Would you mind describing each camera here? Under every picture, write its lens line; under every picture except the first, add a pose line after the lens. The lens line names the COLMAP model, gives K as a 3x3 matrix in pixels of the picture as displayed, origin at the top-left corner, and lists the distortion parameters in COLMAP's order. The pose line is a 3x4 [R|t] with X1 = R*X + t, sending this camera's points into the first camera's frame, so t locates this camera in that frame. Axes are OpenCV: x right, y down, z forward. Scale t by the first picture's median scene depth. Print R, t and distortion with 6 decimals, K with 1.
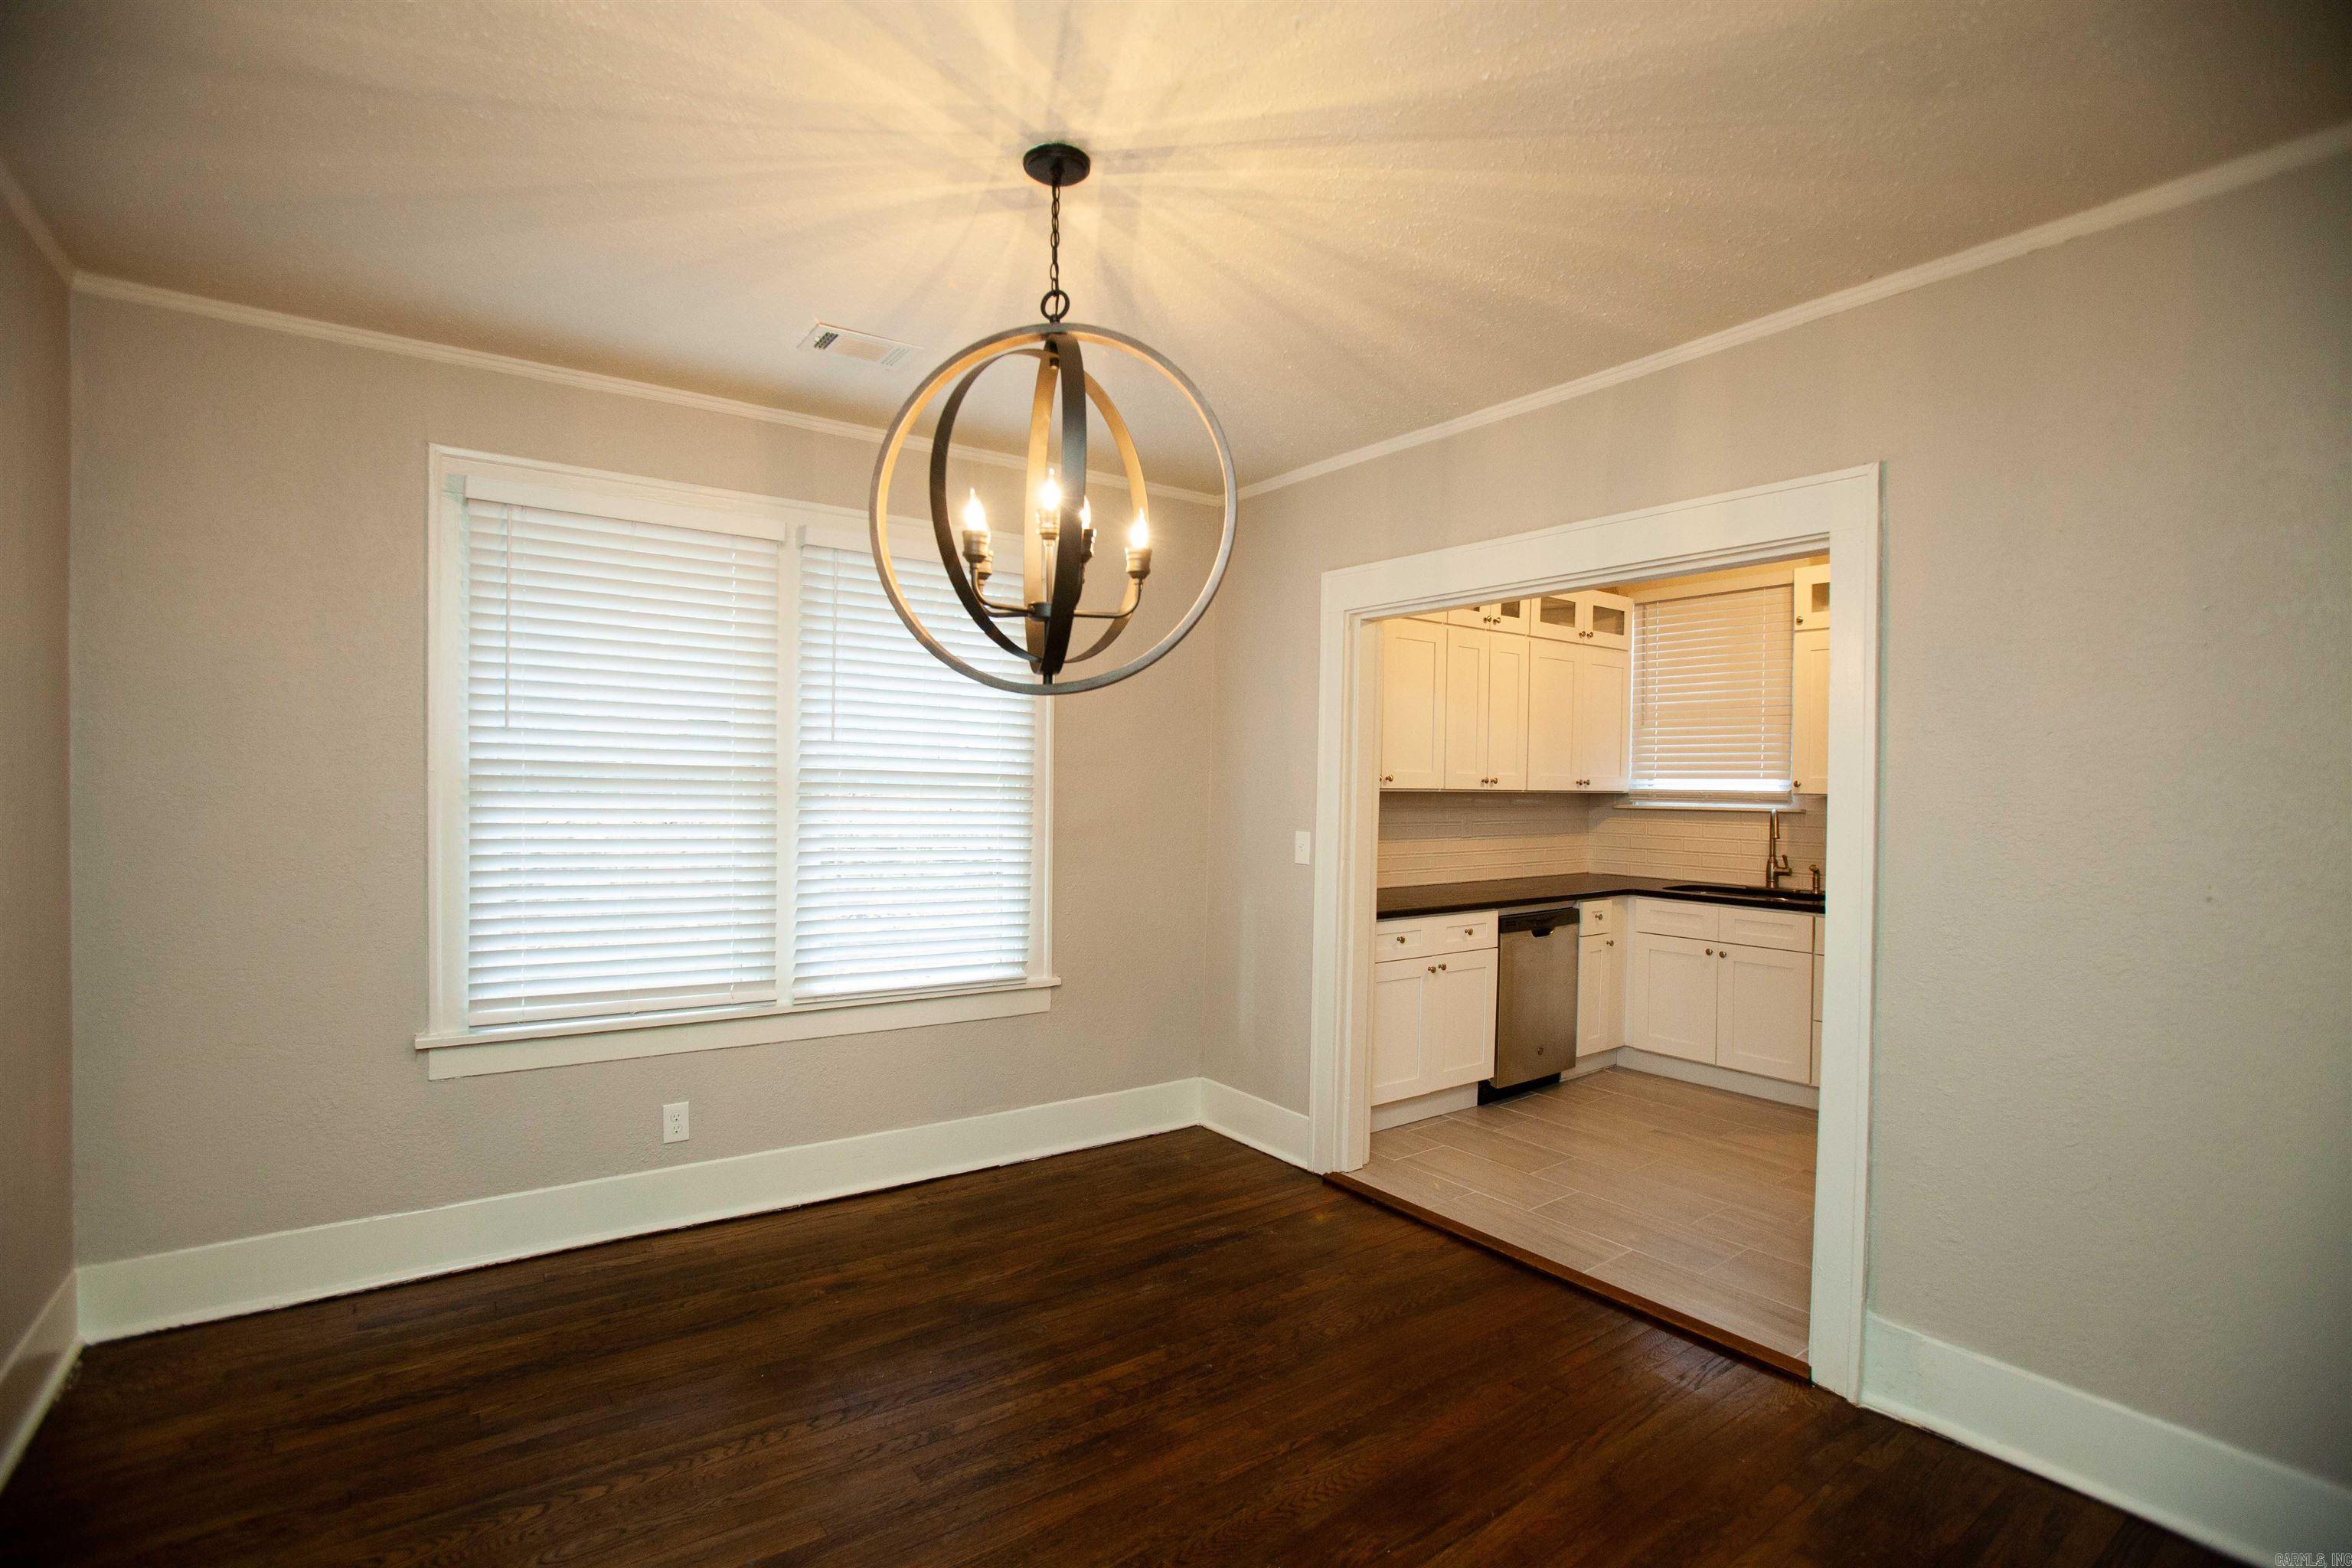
lens RADIAL K [[1089.2, 0, 1164.8], [0, 1089.2, 794.0], [0, 0, 1]] dist [-0.074419, 0.030662]
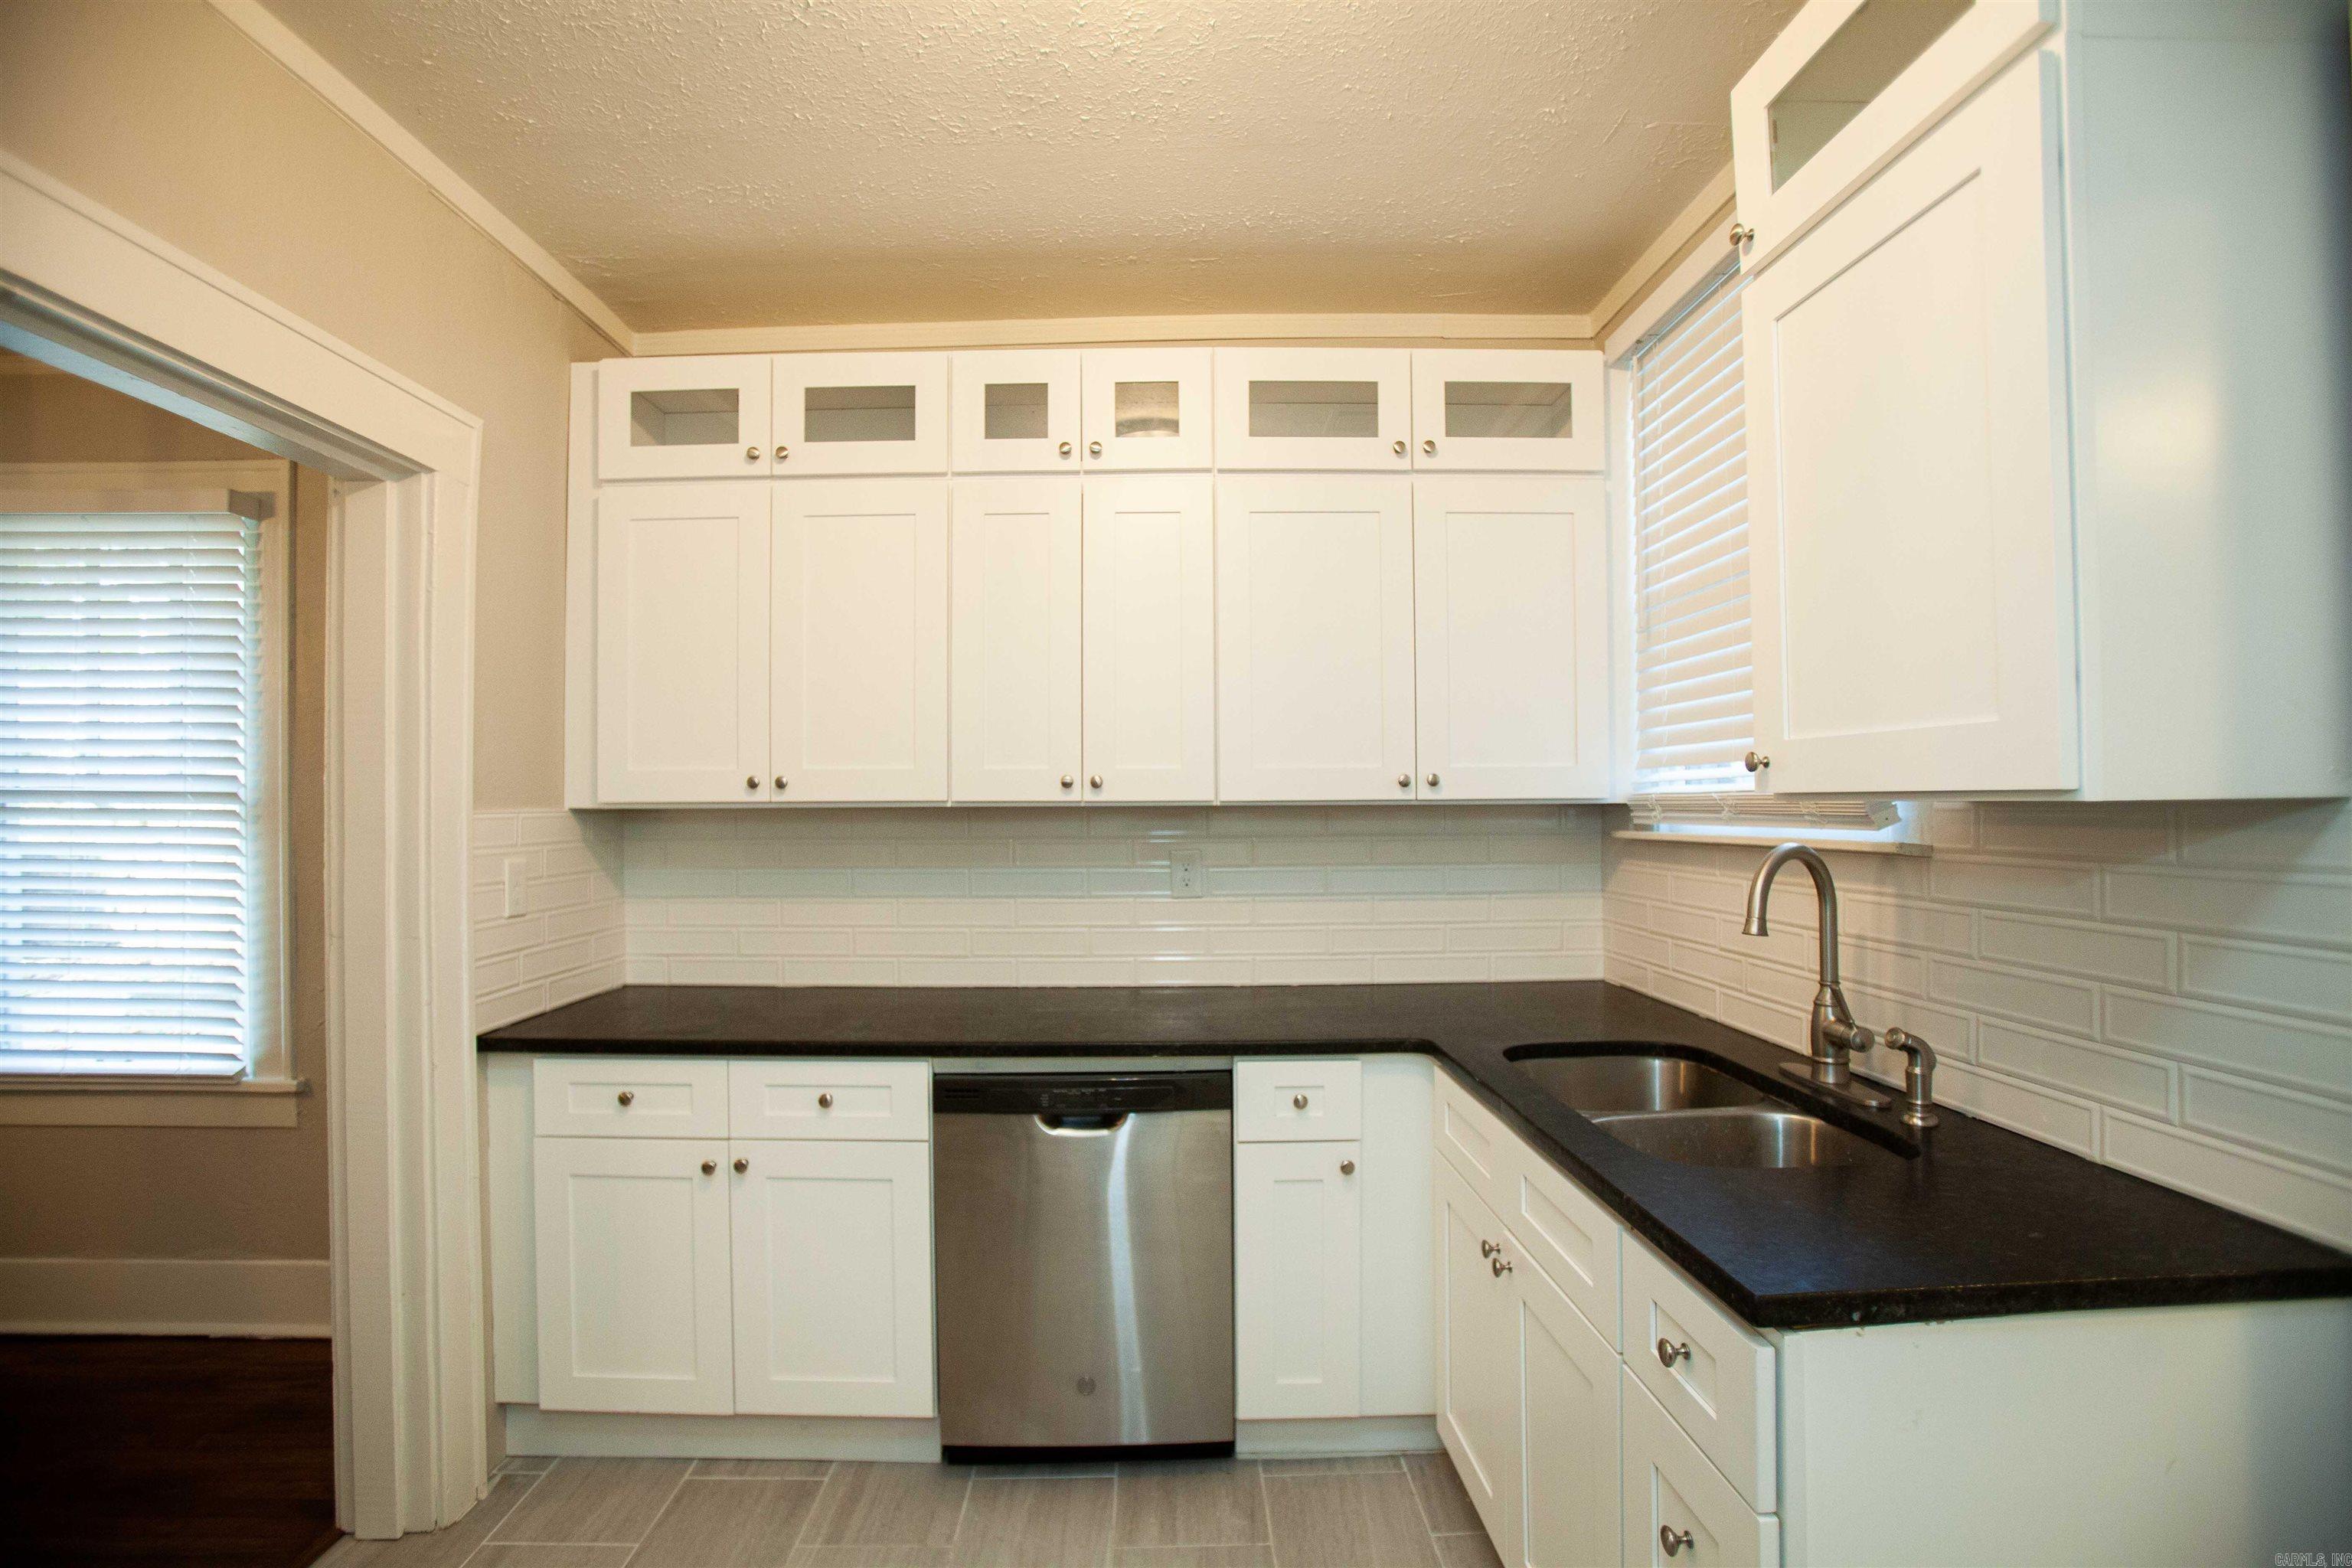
lens RADIAL K [[1095.1, 0, 1166.8], [0, 1095.1, 787.4], [0, 0, 1]] dist [-0.093589, 0.043106]
pose [[0.817967, -0.026105, -0.574673, 0.627625], [0.008867, 0.999423, -0.032779, 0.006665], [0.575197, 0.021716, 0.817726, 0.646640]]
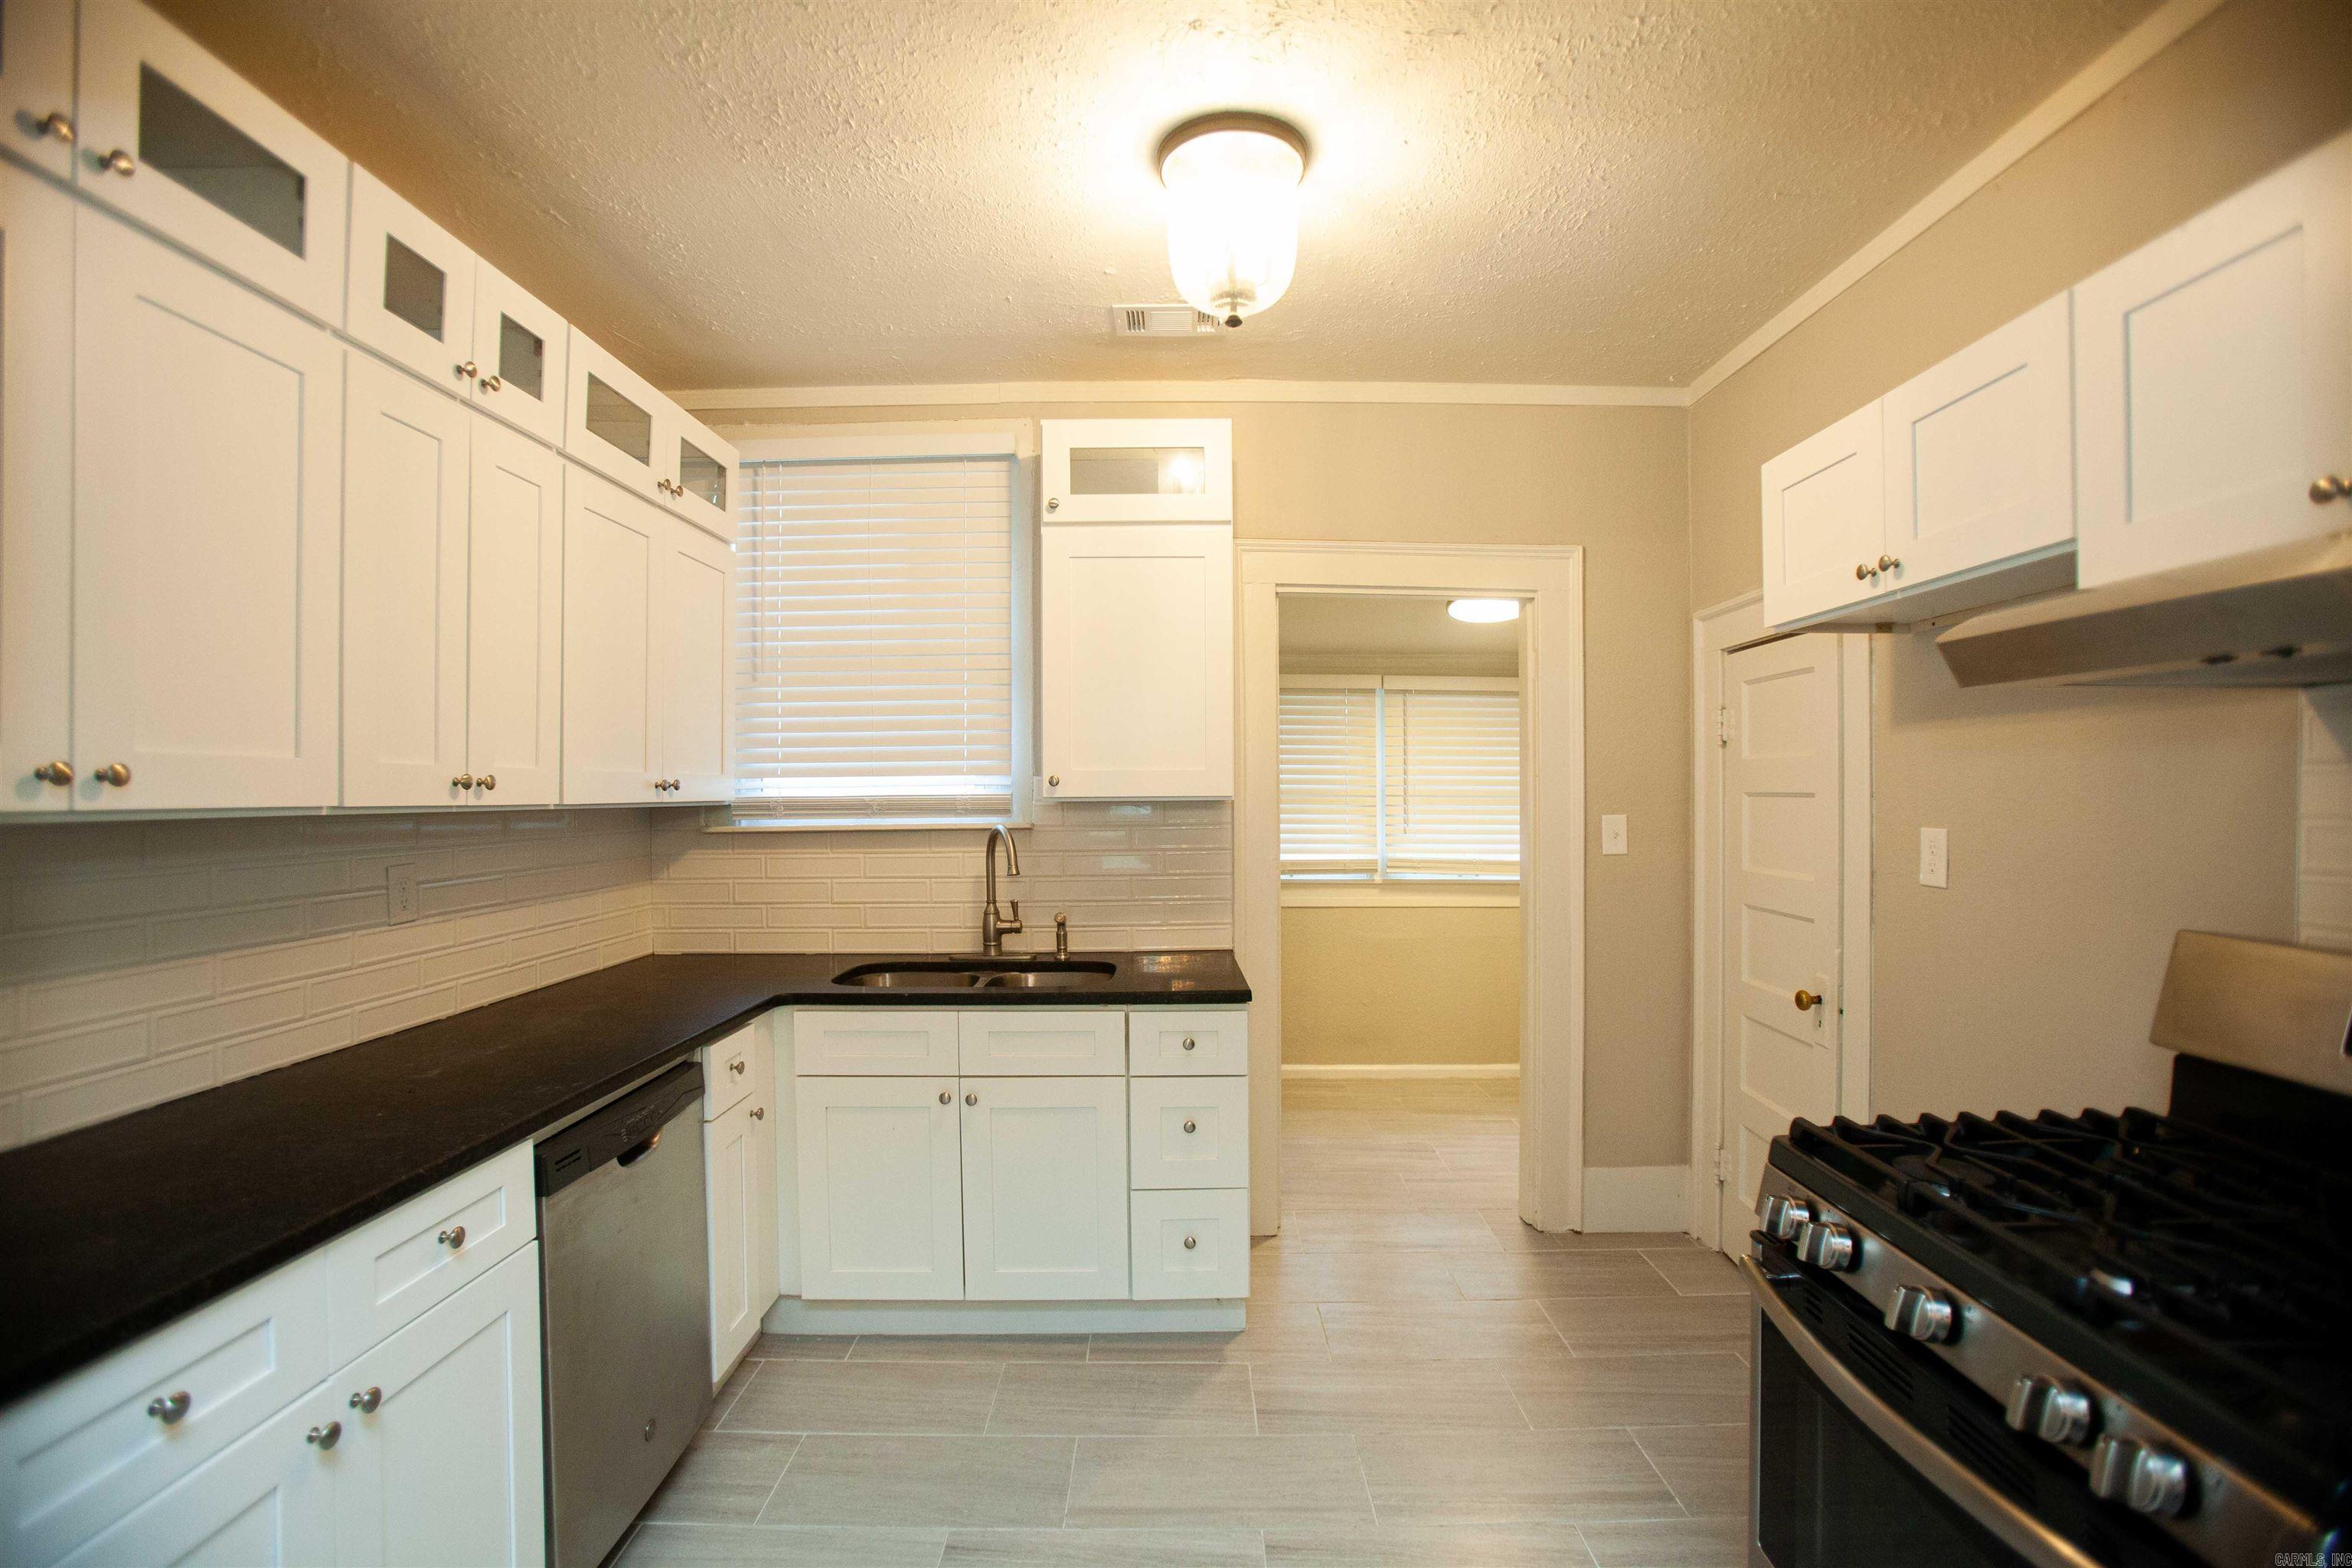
lens RADIAL K [[1086.2, 0, 1165.9], [0, 1086.2, 793.4], [0, 0, 1]] dist [-0.083580, 0.038775]
pose [[0.595962, -0.018594, 0.802798, 0.146829], [0.027120, 0.999628, 0.003021, -0.002586], [-0.802555, 0.019972, 0.596244, 0.588185]]
